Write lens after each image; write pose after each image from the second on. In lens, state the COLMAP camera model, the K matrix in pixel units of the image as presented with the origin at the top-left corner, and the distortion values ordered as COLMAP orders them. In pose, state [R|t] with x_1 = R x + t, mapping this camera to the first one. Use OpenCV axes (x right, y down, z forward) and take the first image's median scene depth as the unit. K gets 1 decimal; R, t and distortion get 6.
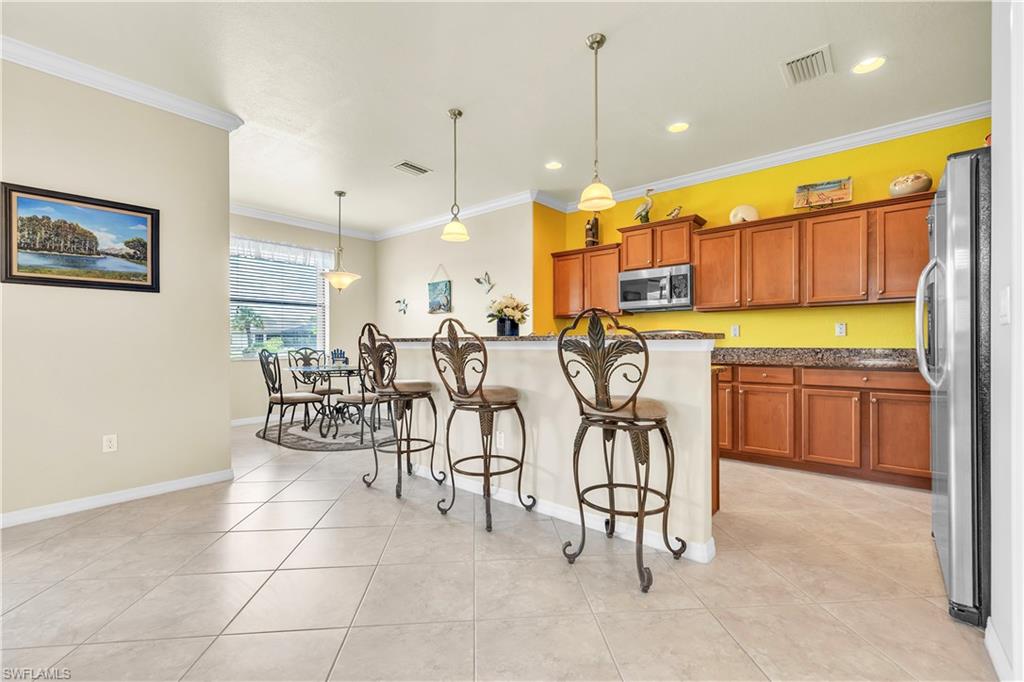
lens RADIAL K [[440.0, 0, 514.0], [0, 440.0, 340.9], [0, 0, 1]] dist [0.002718, 0.000081]
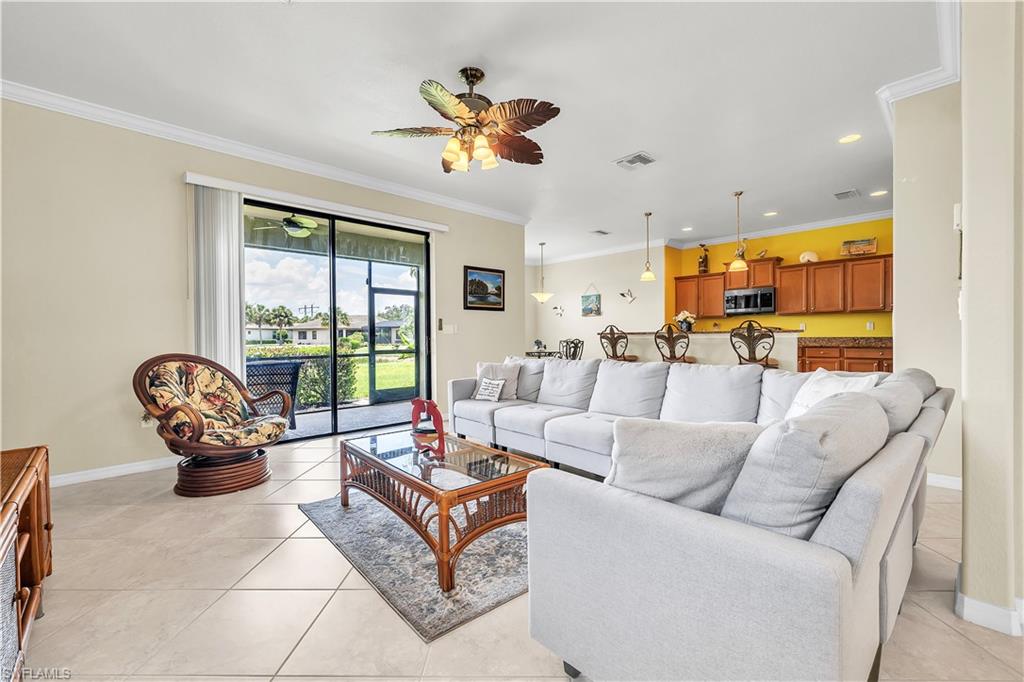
lens RADIAL K [[440.0, 0, 500.8], [0, 440.0, 339.0], [0, 0, 1]] dist [0.002718, 0.000081]
pose [[0.994241, -0.004415, -0.107080, -0.489544], [0.005613, 0.999925, 0.010889, -0.001534], [0.107024, -0.011428, 0.994191, -0.836315]]
